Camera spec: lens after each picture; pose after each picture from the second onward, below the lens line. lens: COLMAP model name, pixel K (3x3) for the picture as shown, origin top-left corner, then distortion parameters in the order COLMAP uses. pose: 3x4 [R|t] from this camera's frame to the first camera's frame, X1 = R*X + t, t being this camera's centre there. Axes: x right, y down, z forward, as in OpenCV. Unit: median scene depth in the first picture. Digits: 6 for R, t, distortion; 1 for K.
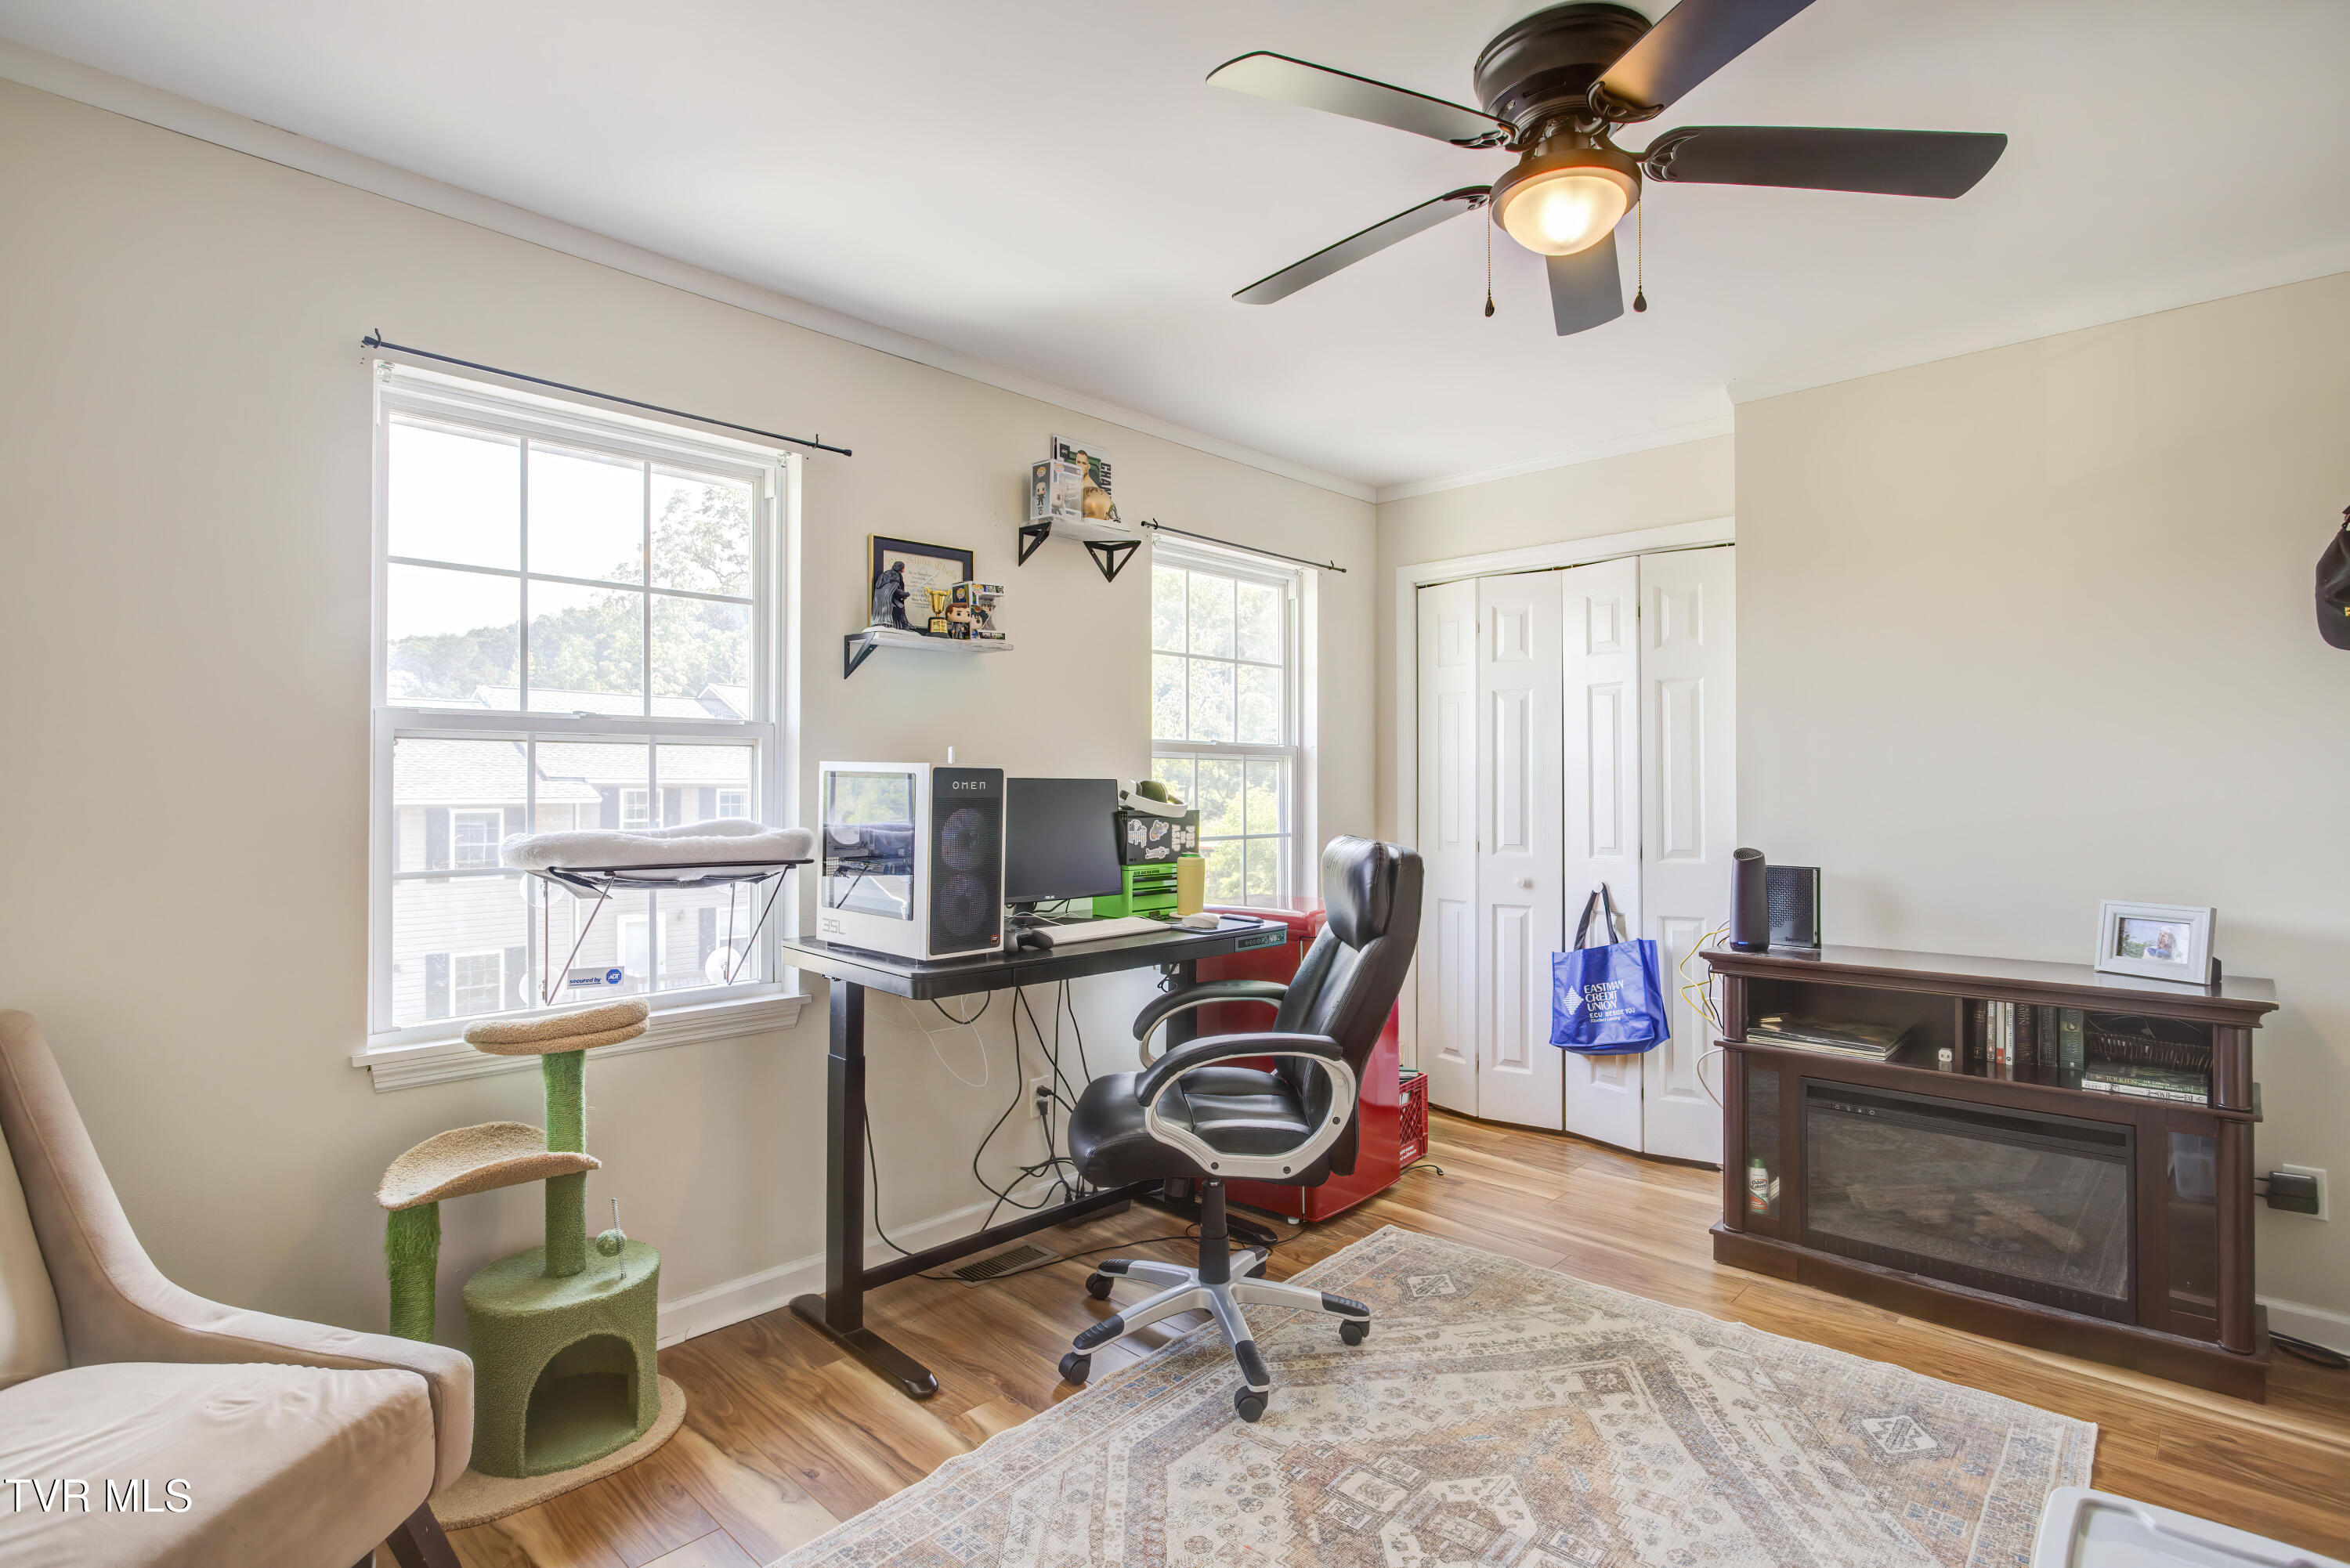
lens RADIAL K [[1141.5, 0, 1180.5], [0, 1141.5, 782.3], [0, 0, 1]] dist [-0.021665, 0.005152]
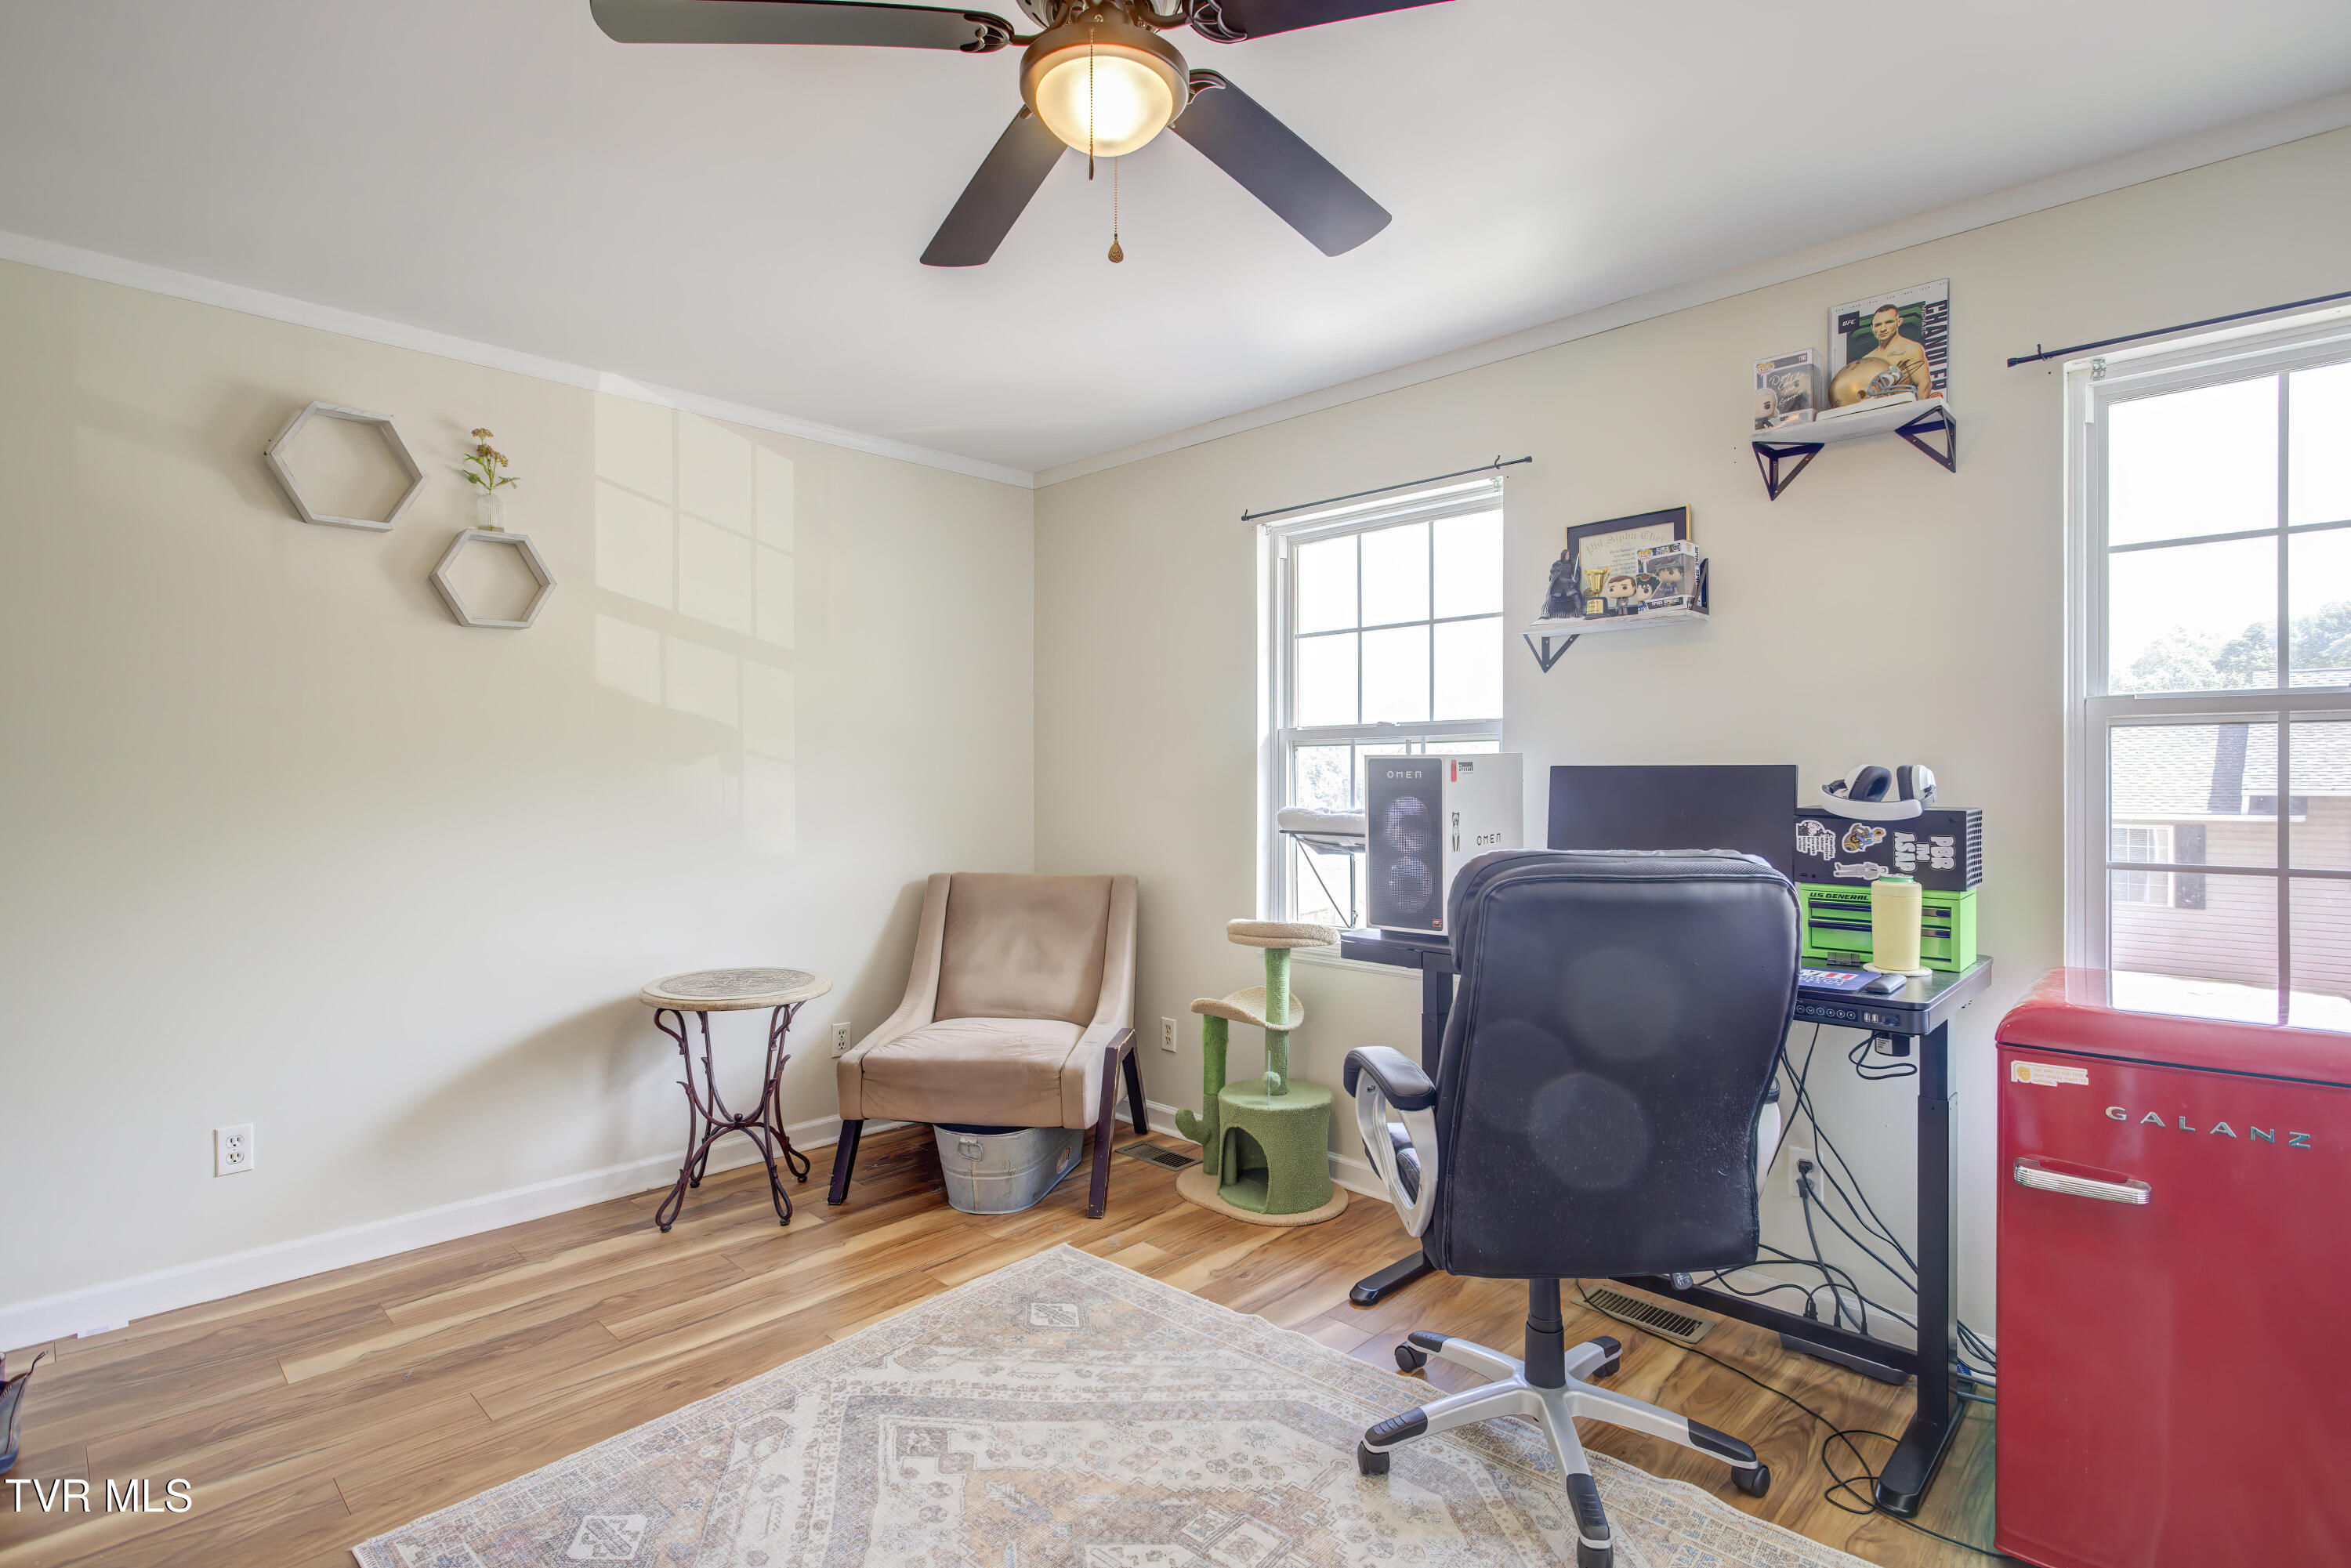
lens RADIAL K [[1142.0, 0, 1181.0], [0, 1142.0, 782.3], [0, 0, 1]] dist [-0.021665, 0.005152]
pose [[-0.007069, 0.004056, -0.999967, 0.806152], [0.002867, 0.999988, 0.004036, 0.005205], [0.999971, -0.002839, -0.007080, 0.715811]]
